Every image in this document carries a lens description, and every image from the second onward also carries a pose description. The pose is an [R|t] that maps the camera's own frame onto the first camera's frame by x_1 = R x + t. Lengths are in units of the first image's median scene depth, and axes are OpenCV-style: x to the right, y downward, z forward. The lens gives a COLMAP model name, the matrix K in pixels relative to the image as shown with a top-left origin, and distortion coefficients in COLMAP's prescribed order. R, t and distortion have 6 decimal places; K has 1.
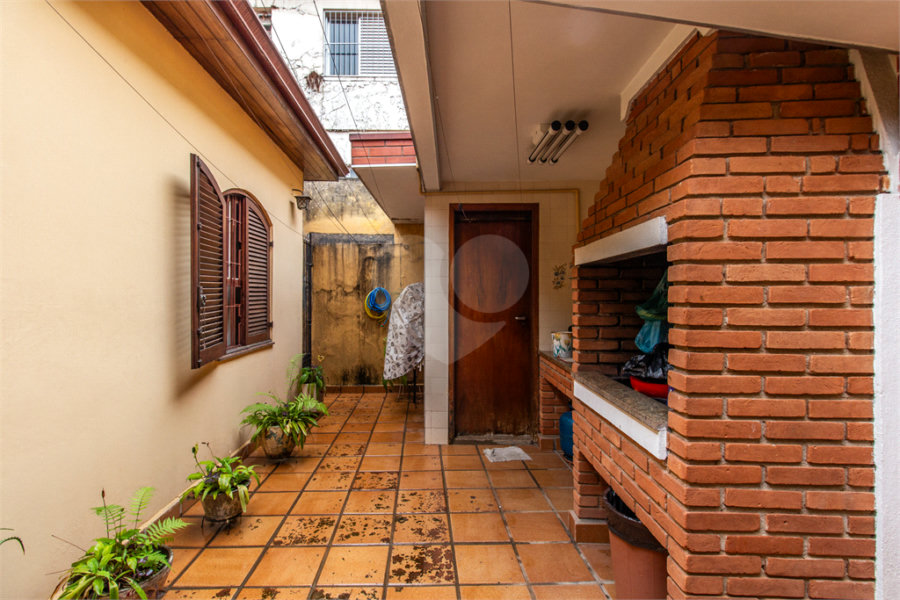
lens RADIAL K [[450.8, 0, 441.4], [0, 450.8, 295.4], [0, 0, 1]] dist [-0.001348, 0.000829]
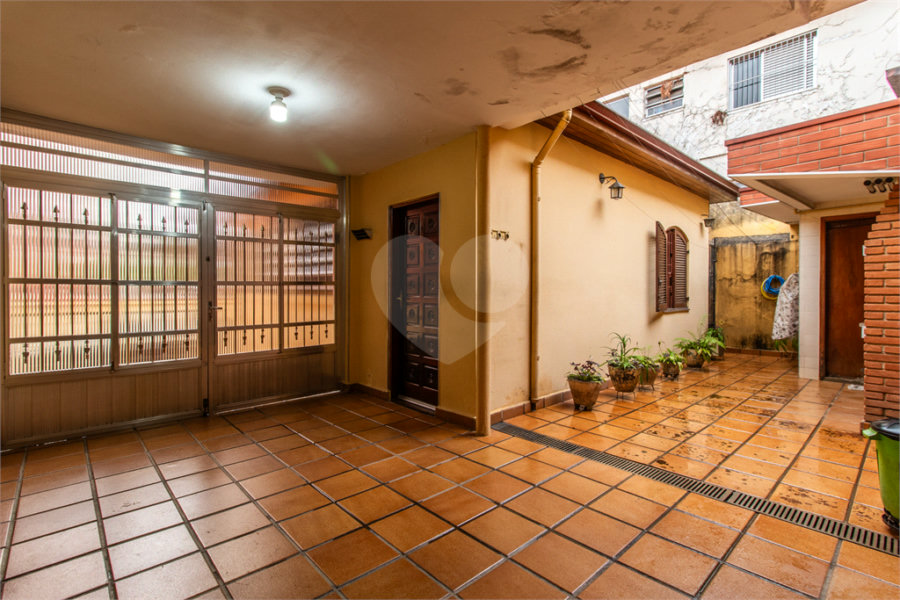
lens RADIAL K [[422.8, 0, 449.6], [0, 422.8, 294.5], [0, 0, 1]] dist [0.003918, 0.000397]
pose [[0.663236, 0.008069, -0.748366, 0.157265], [0.006204, 0.999848, 0.016279, 0.011896], [0.748384, -0.015439, 0.663086, -0.519883]]
